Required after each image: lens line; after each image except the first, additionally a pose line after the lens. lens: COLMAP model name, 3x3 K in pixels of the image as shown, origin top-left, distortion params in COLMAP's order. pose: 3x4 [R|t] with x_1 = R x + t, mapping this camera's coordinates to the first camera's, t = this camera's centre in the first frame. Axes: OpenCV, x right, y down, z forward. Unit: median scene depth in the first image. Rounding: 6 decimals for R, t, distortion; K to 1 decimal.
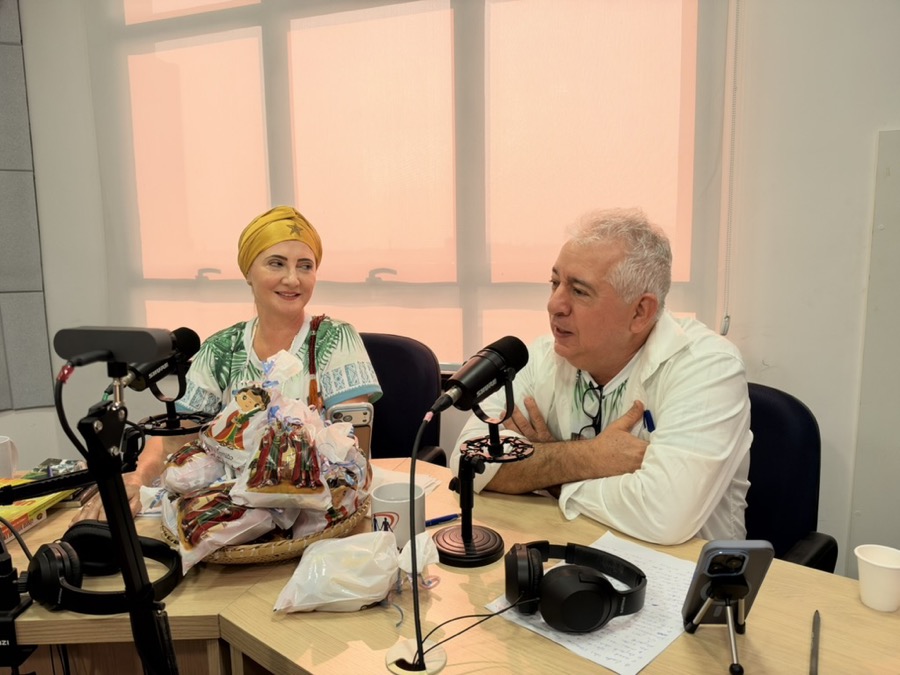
lens RADIAL K [[651.6, 0, 449.9], [0, 651.6, 338.7], [0, 0, 1]] dist [0.038545, -0.076366]
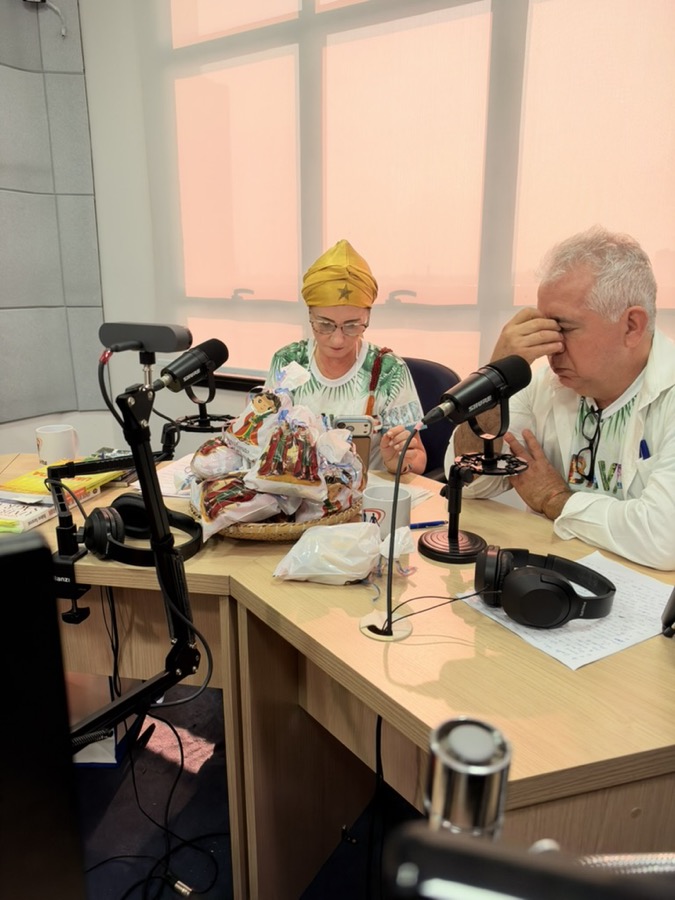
lens RADIAL K [[642.3, 0, 338.8], [0, 642.3, 453.9], [0, 0, 1]] dist [0.122680, -0.232523]
pose [[0.975235, 0.072760, -0.208858, 0.065710], [-0.045370, 0.990069, 0.133060, 0.028140], [0.216466, -0.120289, 0.968851, -0.073272]]
